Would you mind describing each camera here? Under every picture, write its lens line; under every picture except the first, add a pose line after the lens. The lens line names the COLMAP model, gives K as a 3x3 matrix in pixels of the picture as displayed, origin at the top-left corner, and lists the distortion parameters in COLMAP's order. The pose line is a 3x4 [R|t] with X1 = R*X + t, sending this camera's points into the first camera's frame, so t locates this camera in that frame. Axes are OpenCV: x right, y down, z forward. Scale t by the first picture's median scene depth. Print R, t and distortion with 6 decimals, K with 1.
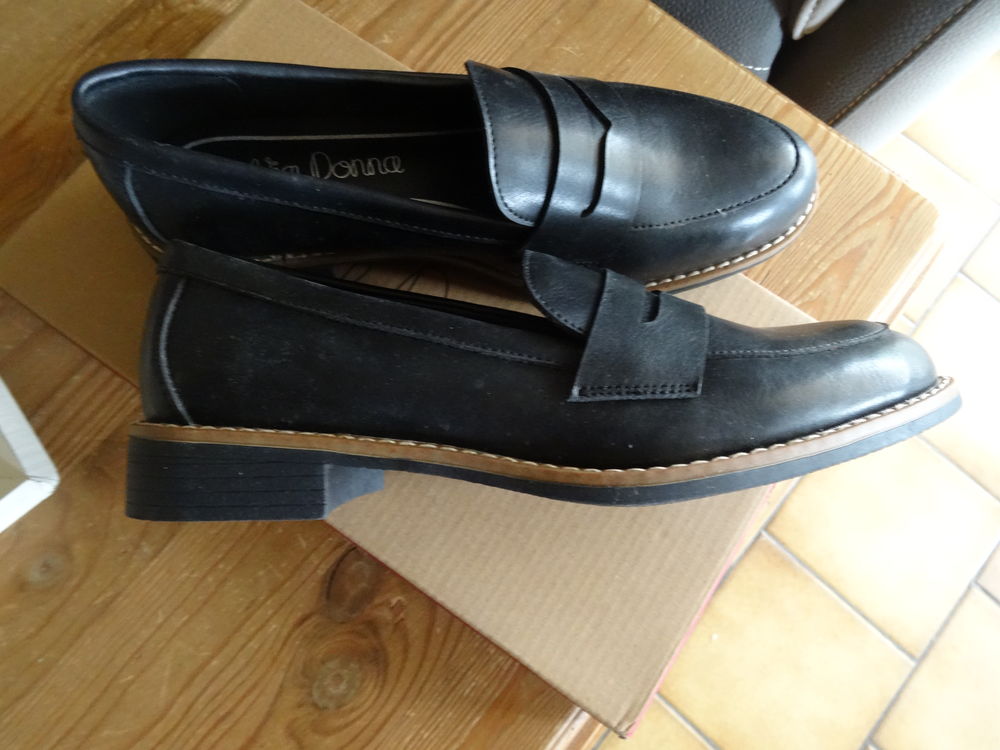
lens RADIAL K [[729.7, 0, 496.3], [0, 729.7, 370.4], [0, 0, 1]] dist [0.040340, -0.018062]
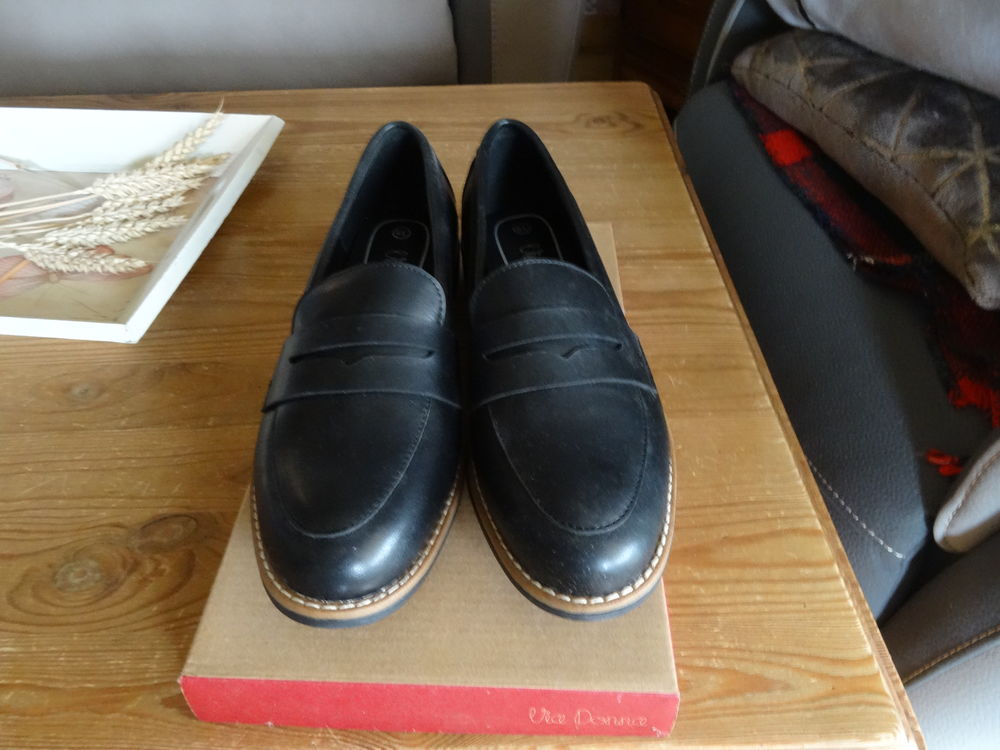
lens RADIAL K [[729.7, 0, 498.6], [0, 729.7, 373.8], [0, 0, 1]] dist [0.040340, -0.018062]
pose [[0.660306, 0.480477, -0.577181, 0.718618], [-0.707287, 0.656238, -0.262861, 0.052672], [0.252470, 0.581802, 0.773153, 0.078612]]
